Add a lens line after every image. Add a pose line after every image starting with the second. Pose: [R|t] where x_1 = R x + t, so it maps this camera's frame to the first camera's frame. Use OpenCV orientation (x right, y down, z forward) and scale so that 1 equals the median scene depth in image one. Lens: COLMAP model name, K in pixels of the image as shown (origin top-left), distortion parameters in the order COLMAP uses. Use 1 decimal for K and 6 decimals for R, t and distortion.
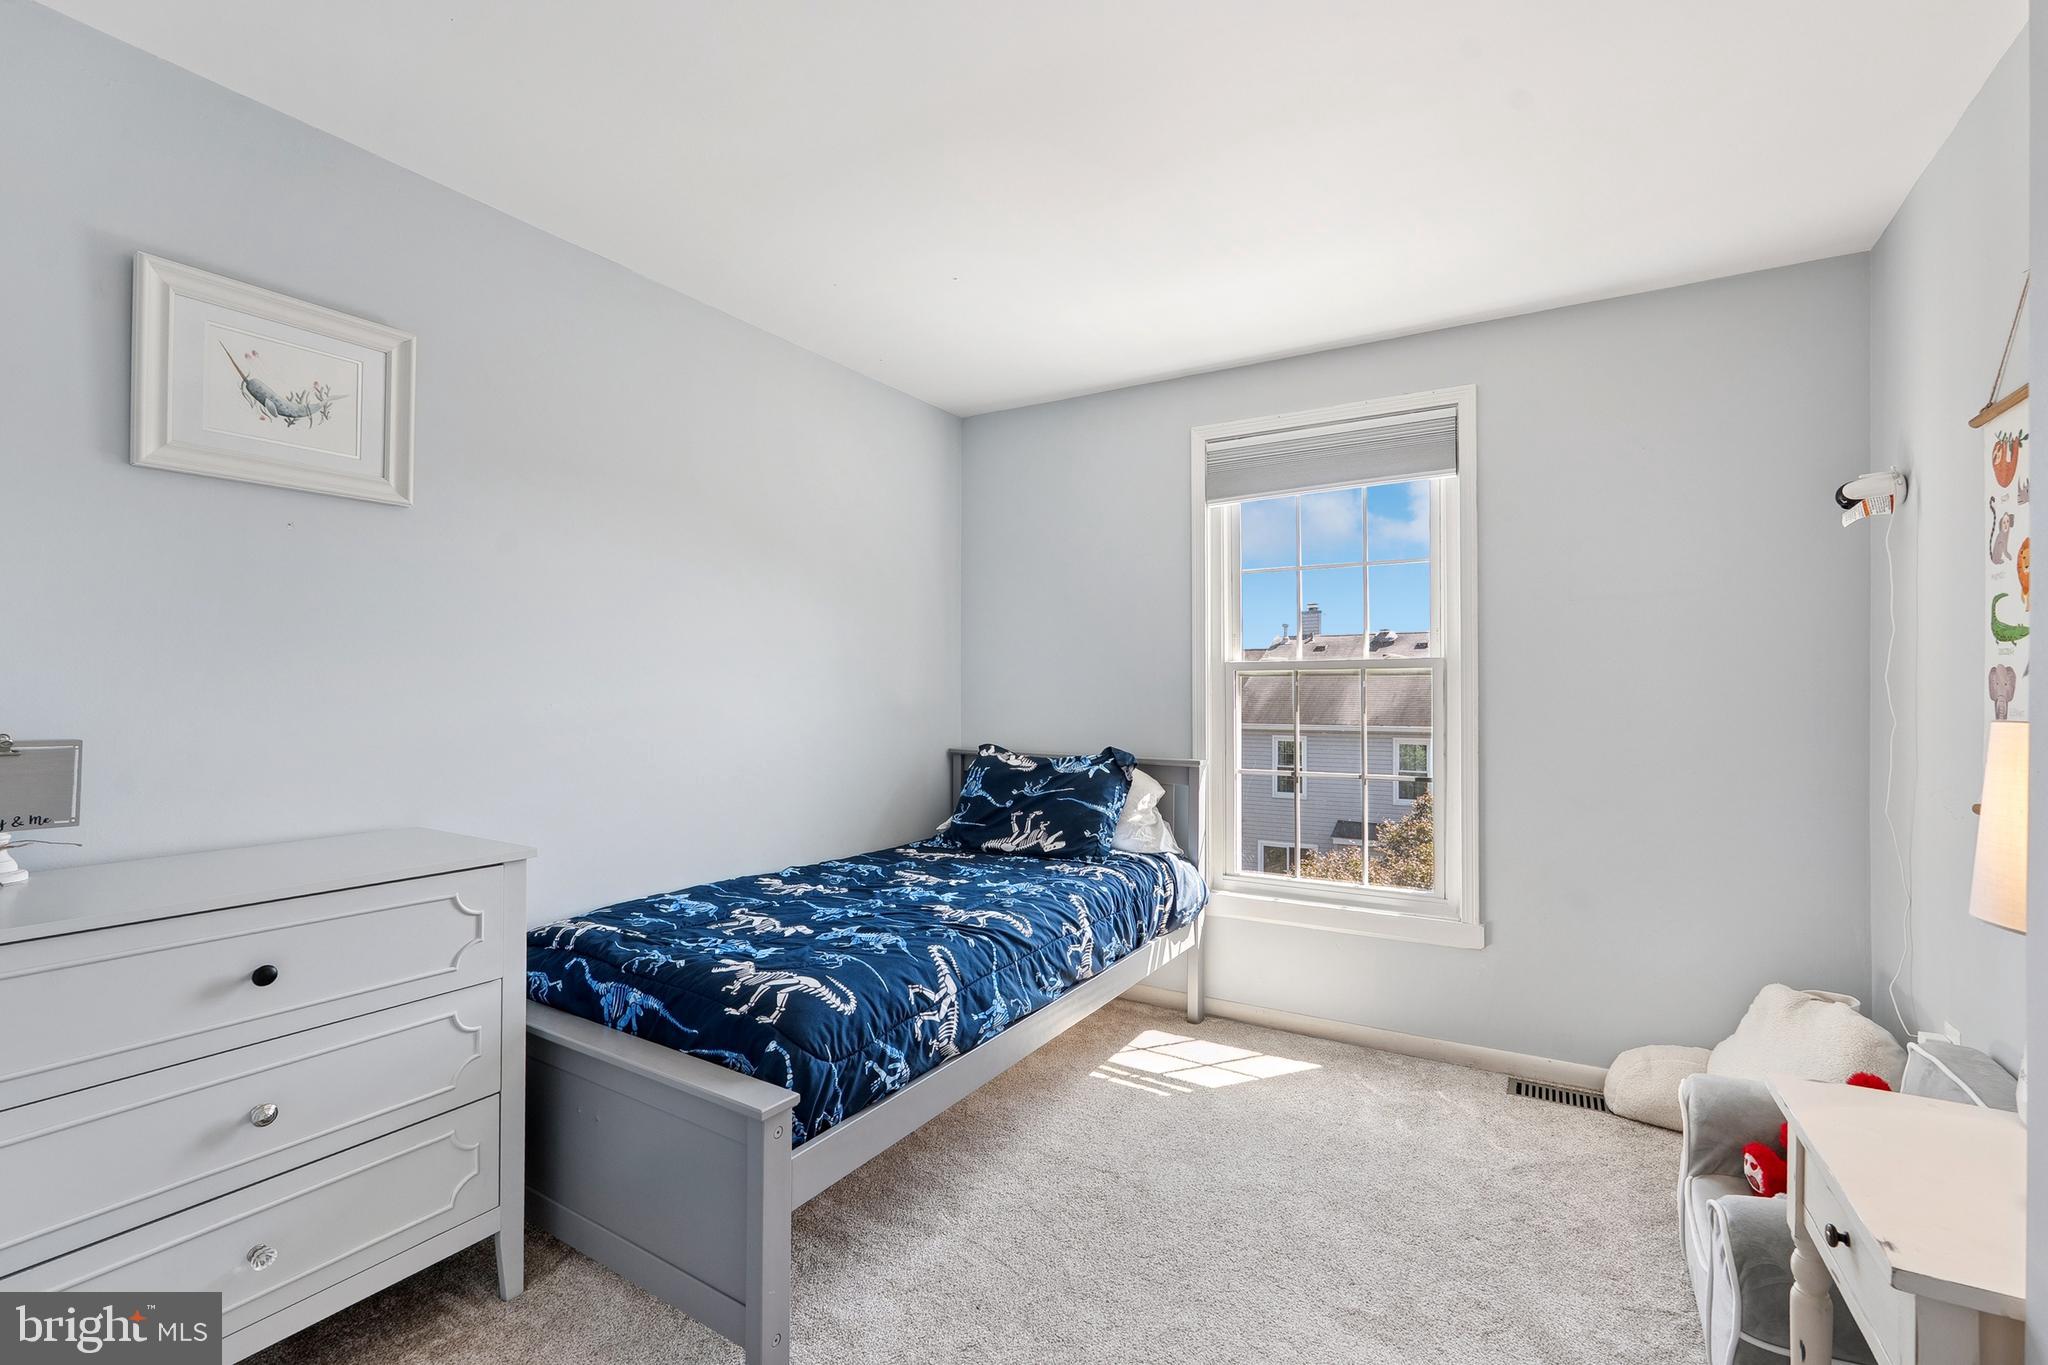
lens RADIAL K [[909.6, 0, 1025.0], [0, 909.6, 679.9], [0, 0, 1]] dist [-0.001594, -0.000010]
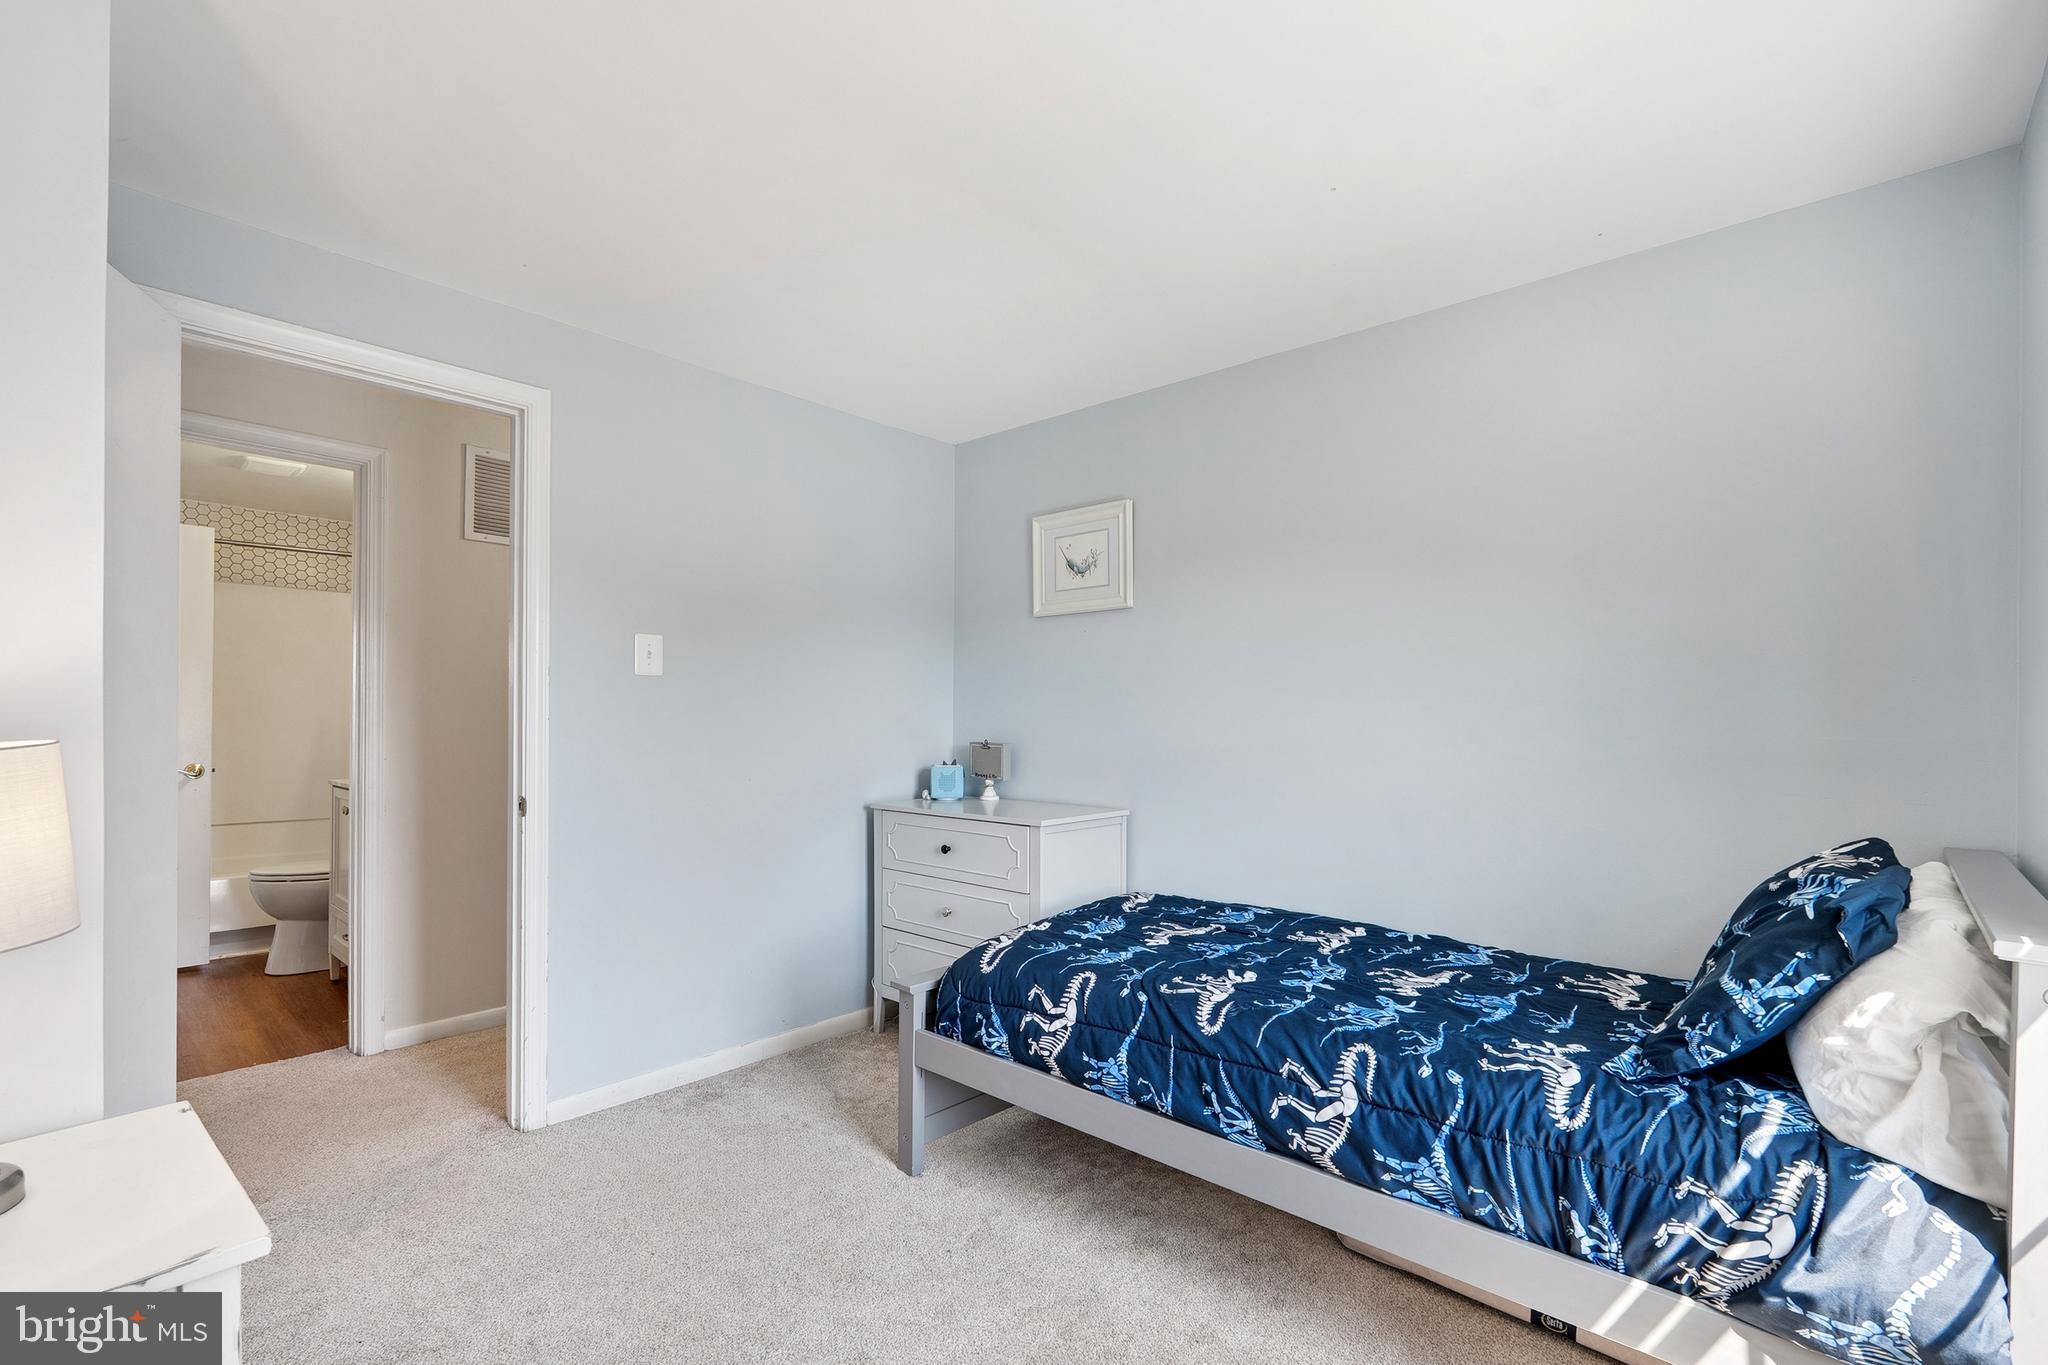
lens RADIAL K [[901.7, 0, 1023.6], [0, 901.7, 695.8], [0, 0, 1]] dist [-0.001728, -0.000064]
pose [[-0.188035, -0.018473, -0.981989, 0.962732], [0.013905, 0.999673, -0.021468, -0.002002], [0.982064, -0.017692, -0.187717, 1.167974]]
